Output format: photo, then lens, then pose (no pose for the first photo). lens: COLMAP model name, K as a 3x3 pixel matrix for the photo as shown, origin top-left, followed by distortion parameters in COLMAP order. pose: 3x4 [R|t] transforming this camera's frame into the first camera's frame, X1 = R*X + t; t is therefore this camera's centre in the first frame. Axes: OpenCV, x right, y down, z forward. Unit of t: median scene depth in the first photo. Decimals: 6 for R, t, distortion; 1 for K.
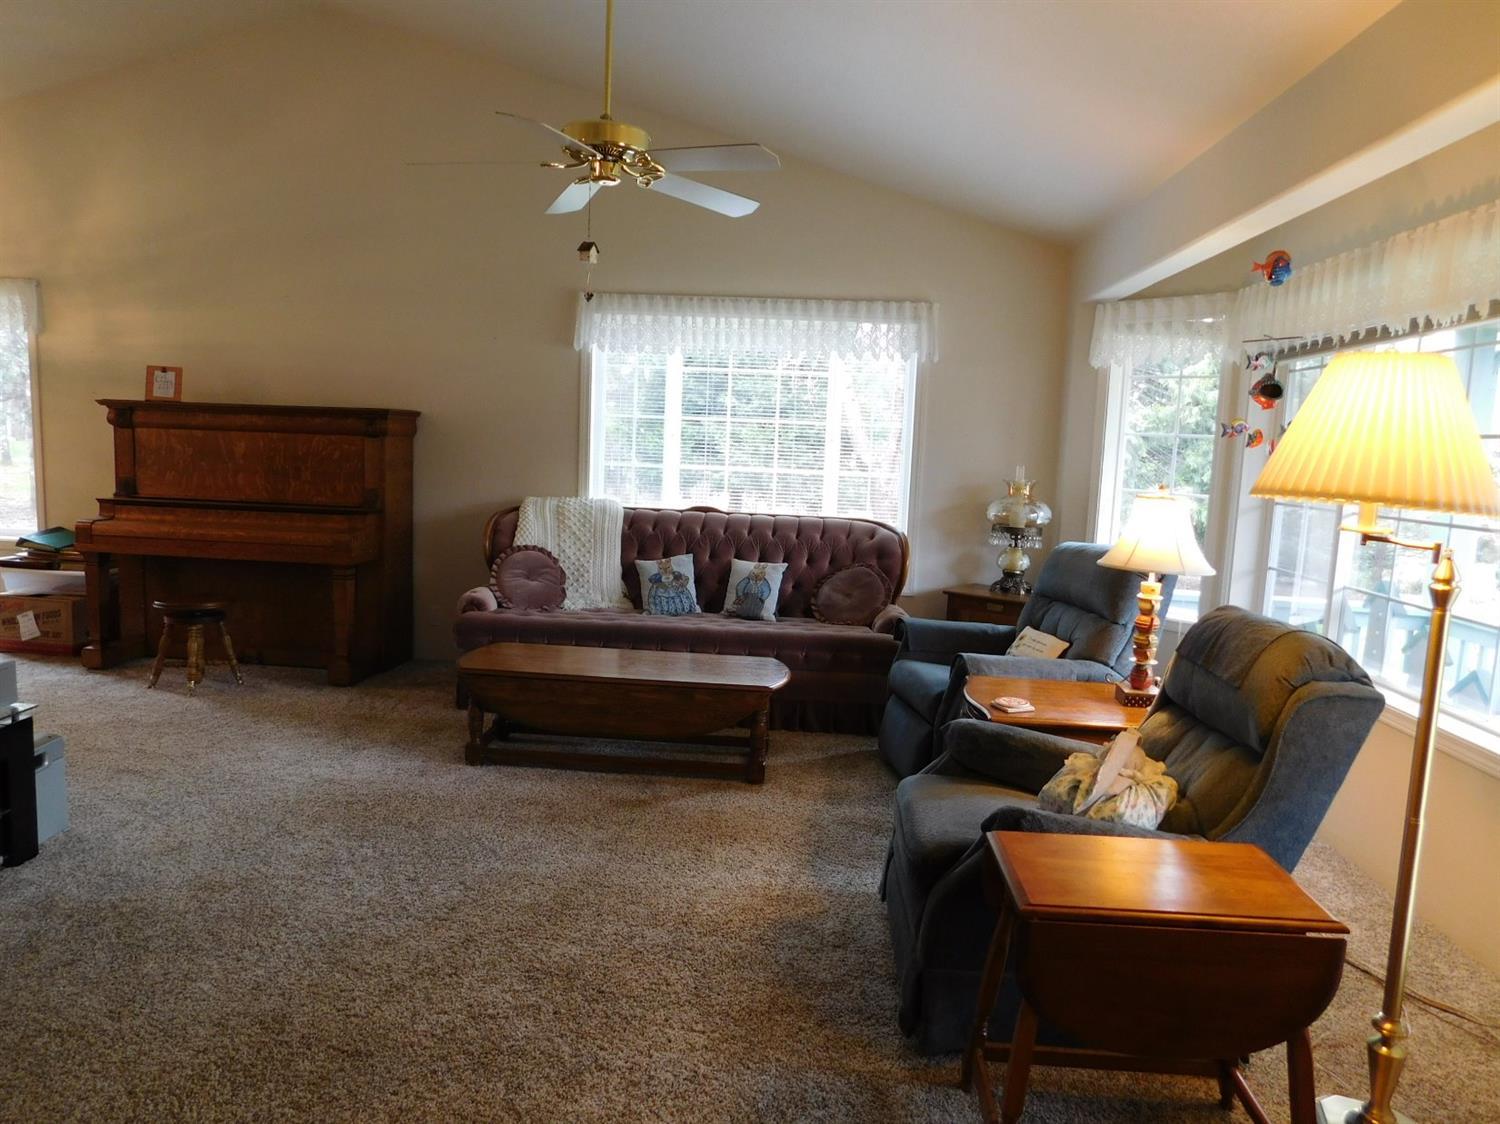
lens RADIAL K [[993.6, 0, 751.6], [0, 993.6, 563.2], [0, 0, 1]] dist [-0.047023, 0.027188]
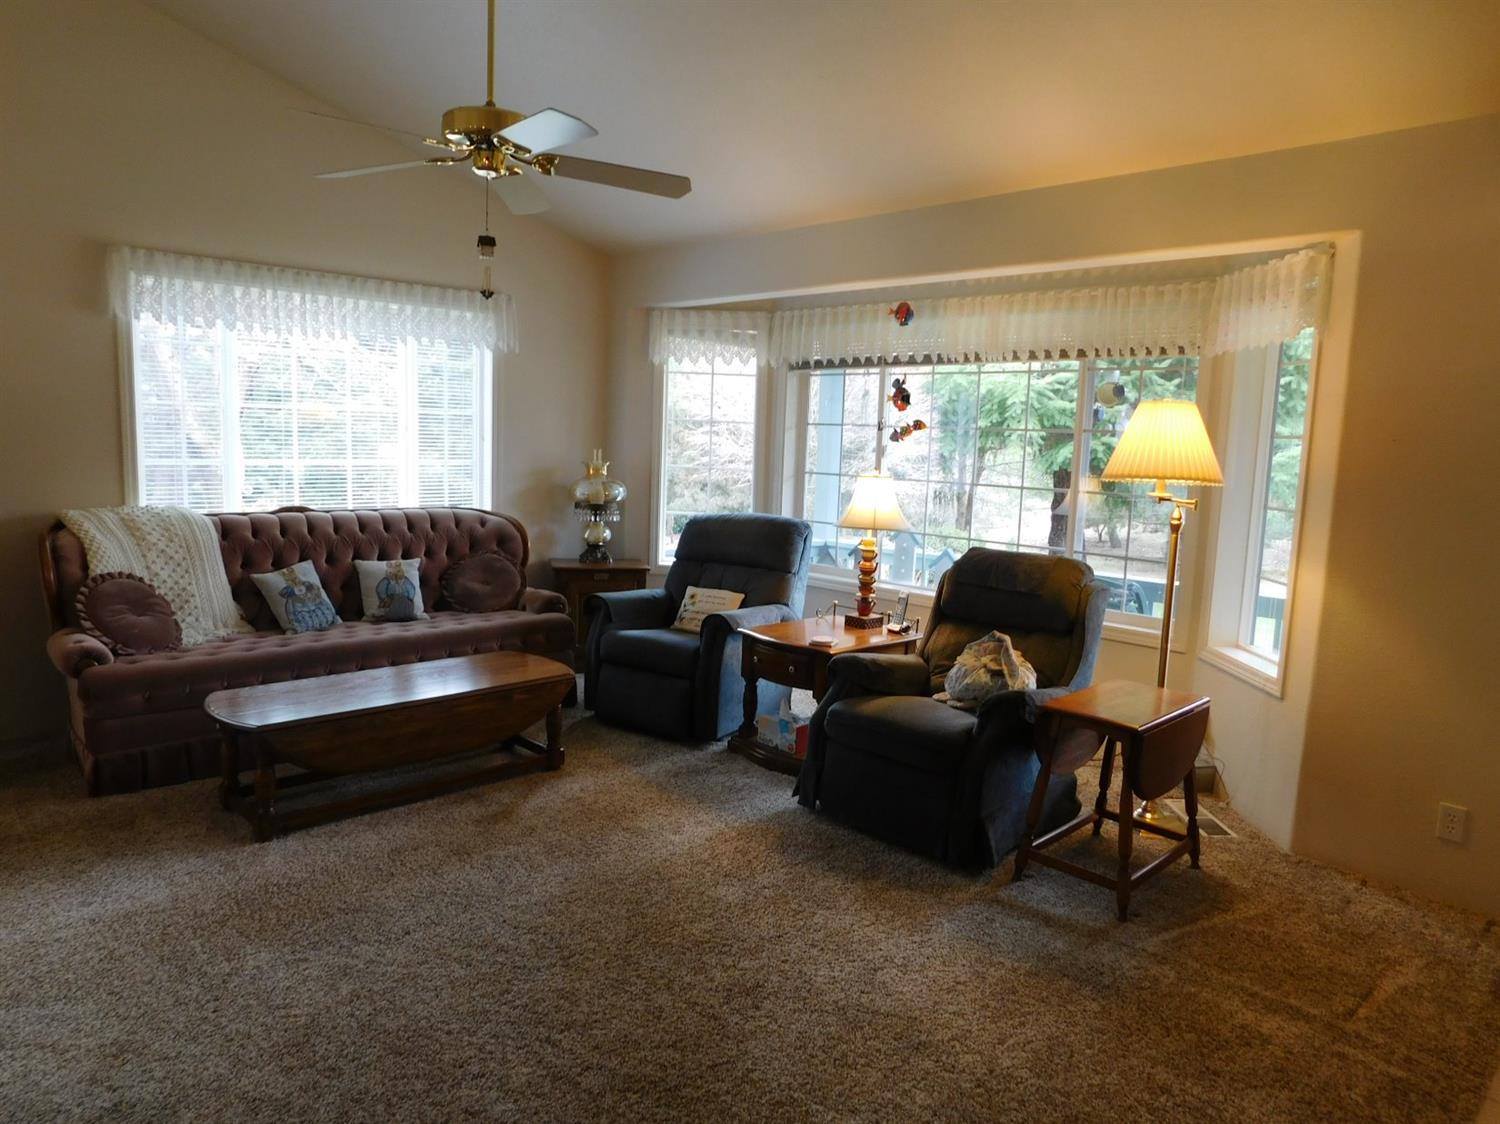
lens RADIAL K [[993.6, 0, 752.8], [0, 993.6, 558.1], [0, 0, 1]] dist [-0.047023, 0.027188]
pose [[0.666795, -0.112524, 0.736697, -0.463700], [0.086602, 0.993538, 0.073370, -0.043164], [-0.740192, 0.014877, 0.672231, 0.115508]]
